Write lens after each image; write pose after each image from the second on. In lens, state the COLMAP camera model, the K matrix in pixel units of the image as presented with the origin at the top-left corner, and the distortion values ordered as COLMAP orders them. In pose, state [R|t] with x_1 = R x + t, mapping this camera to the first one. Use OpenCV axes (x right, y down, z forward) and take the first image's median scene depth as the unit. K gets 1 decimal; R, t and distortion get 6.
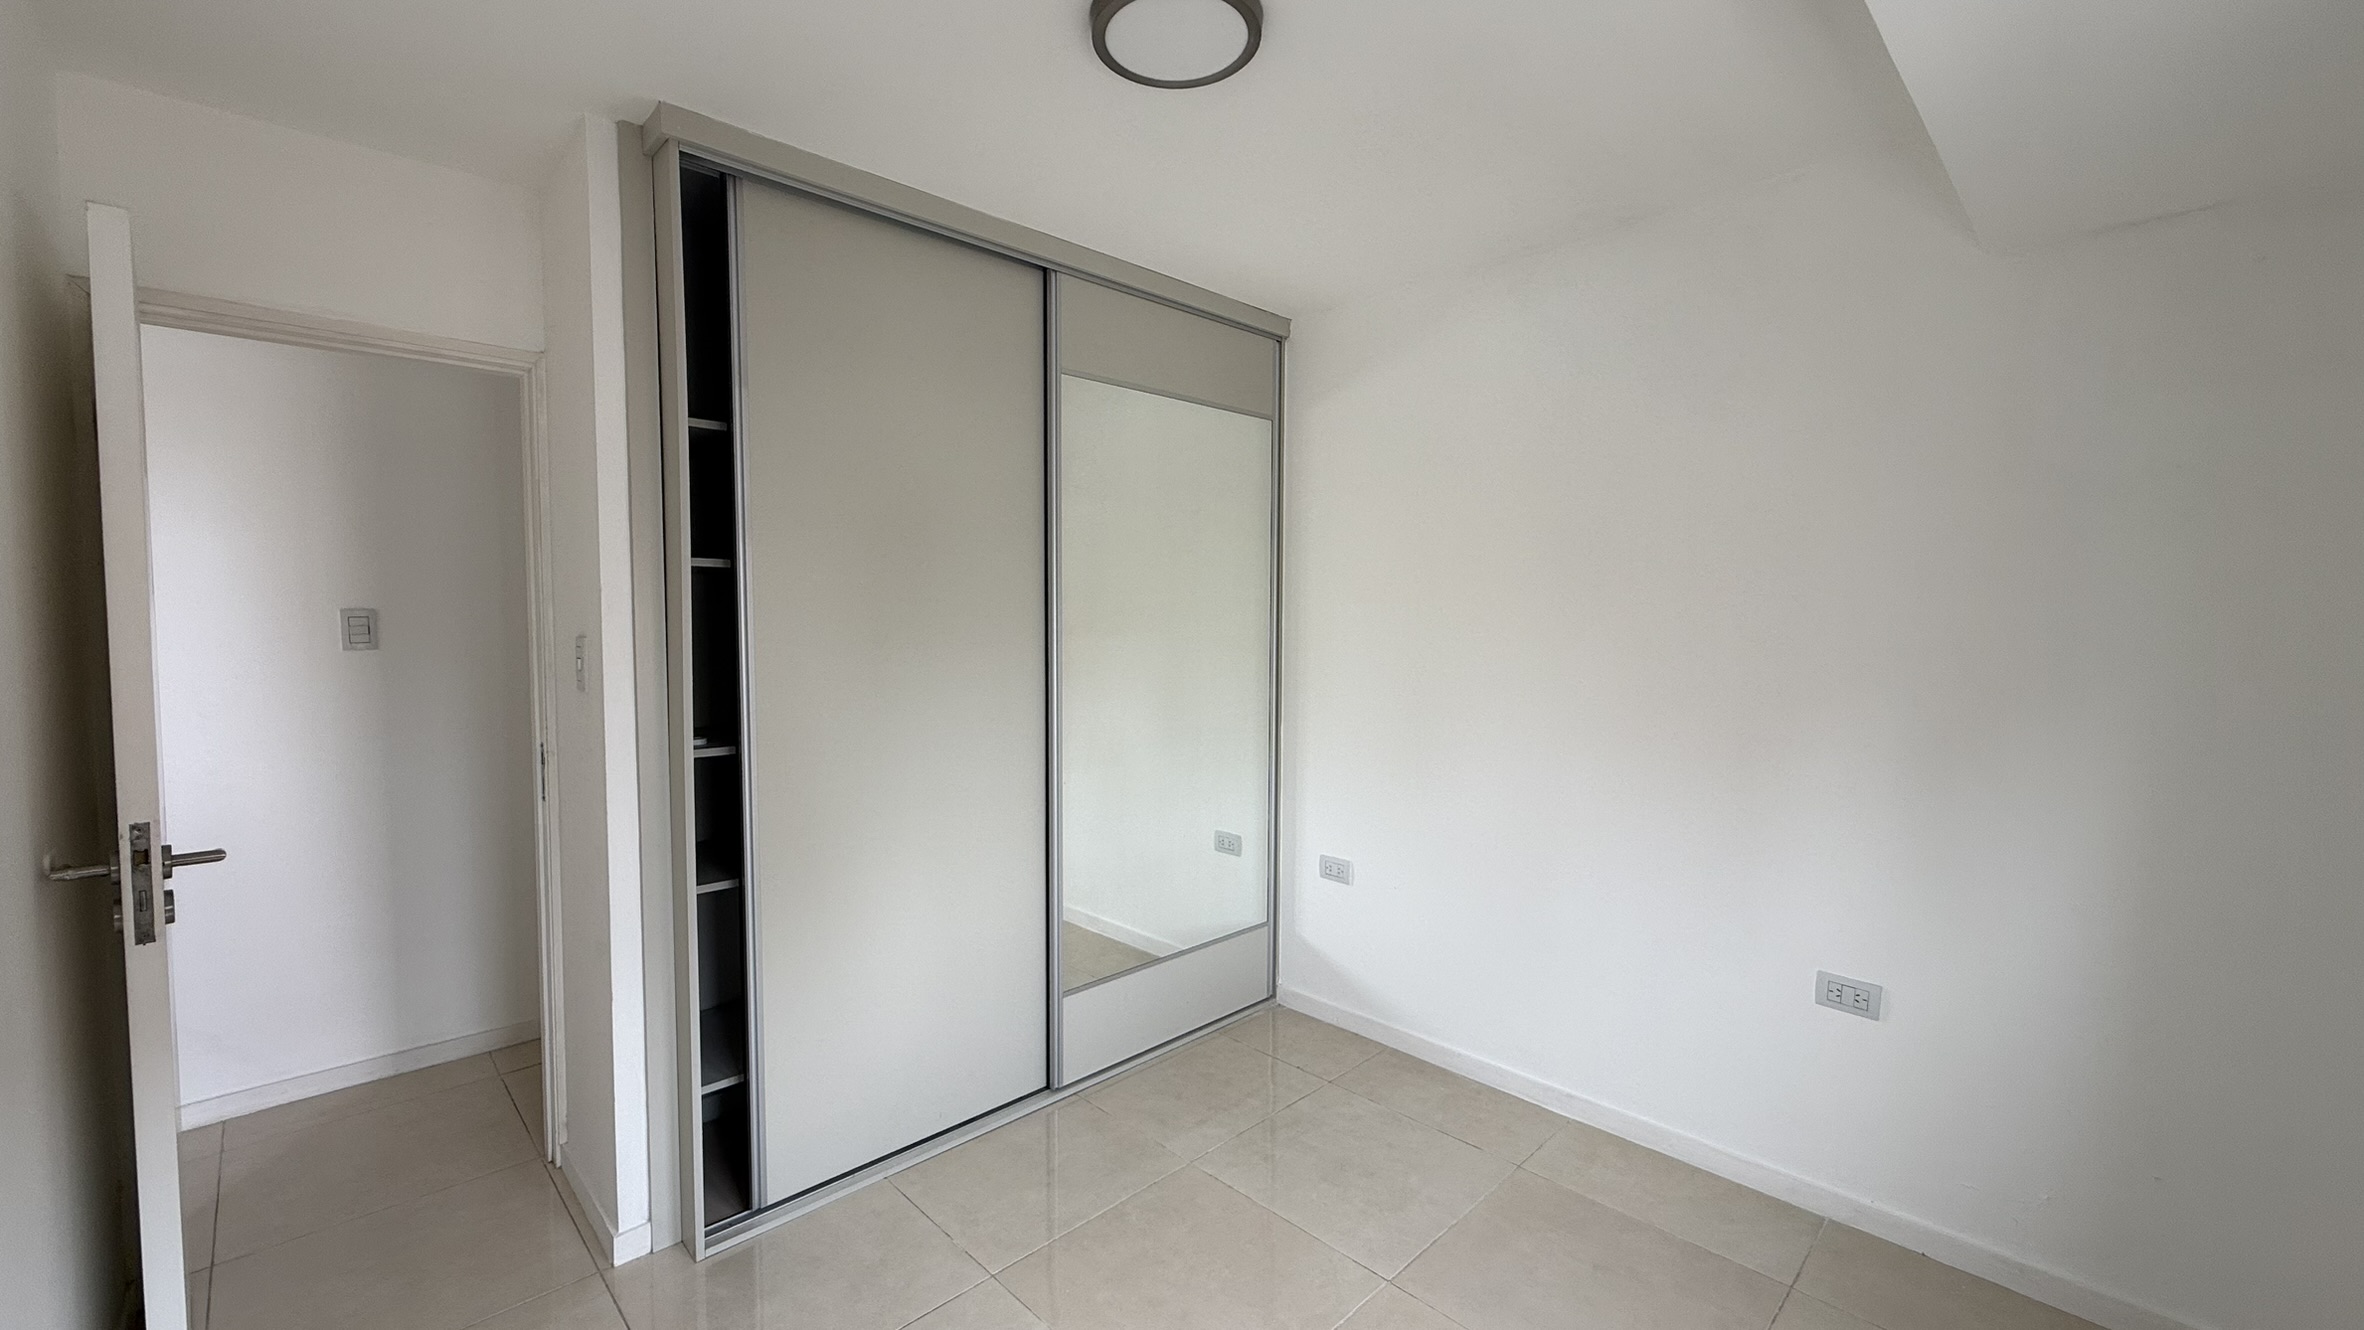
lens RADIAL K [[943.7, 0, 1182.0], [0, 943.7, 665.0], [0, 0, 1]] dist [-0.001208, 0.000497]
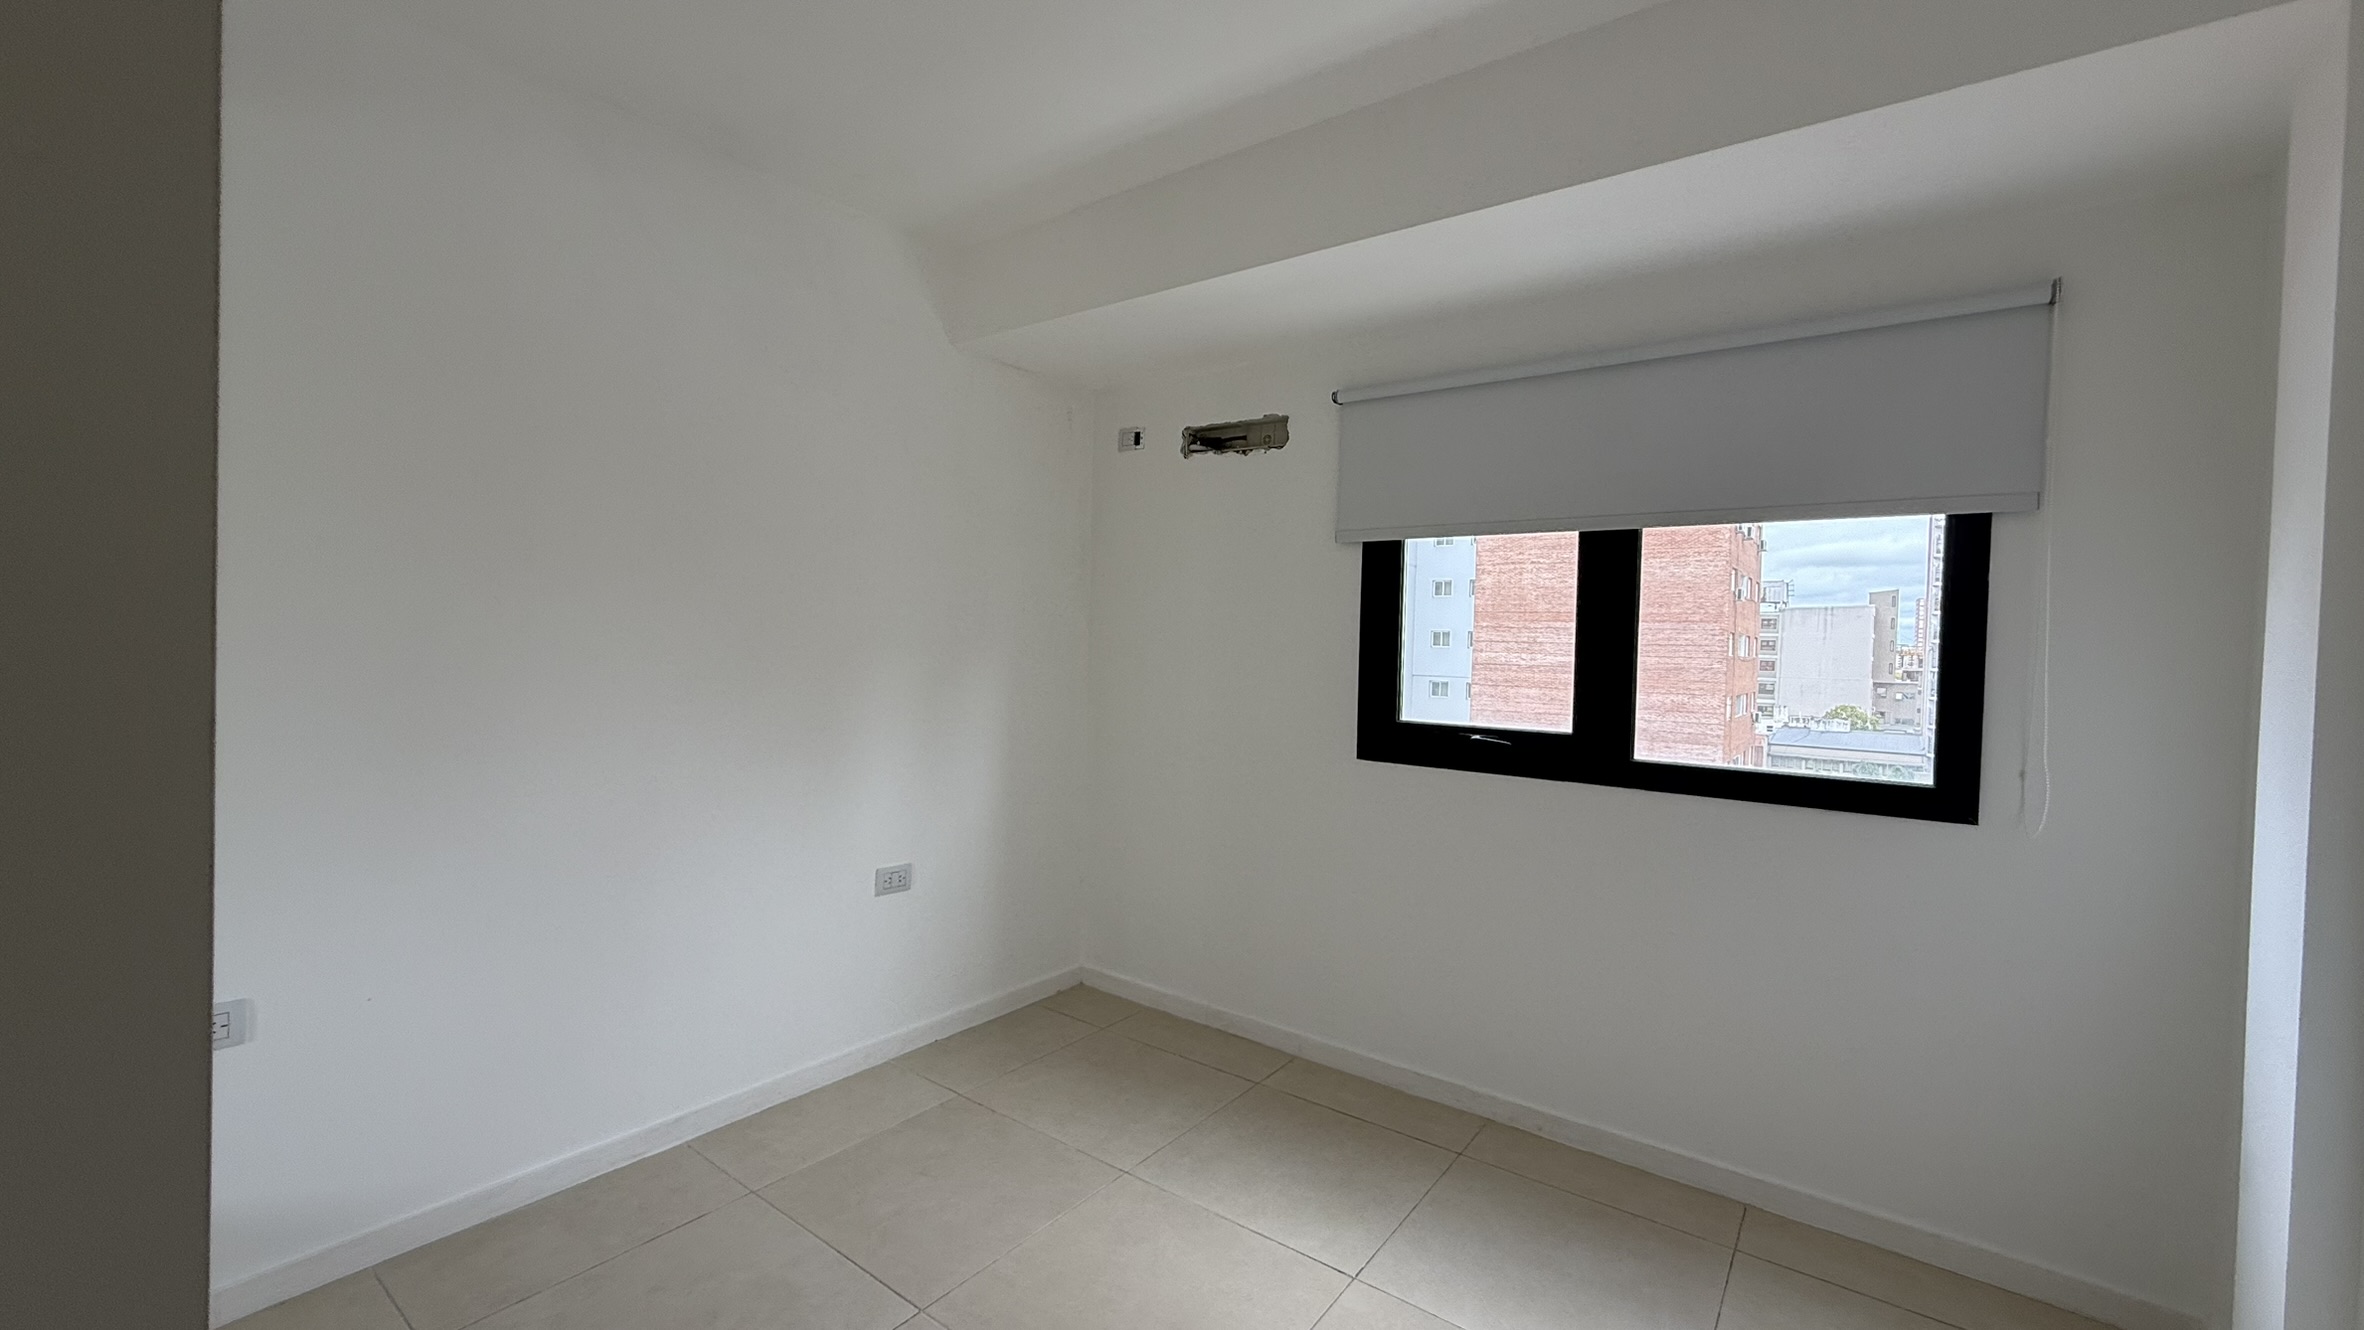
lens RADIAL K [[943.7, 0, 1182.0], [0, 943.7, 665.0], [0, 0, 1]] dist [-0.001208, 0.000497]
pose [[-0.159533, -0.028297, 0.986787, -0.623320], [0.027557, 0.999072, 0.033105, 0.023926], [-0.986808, 0.032474, -0.158606, 0.806289]]
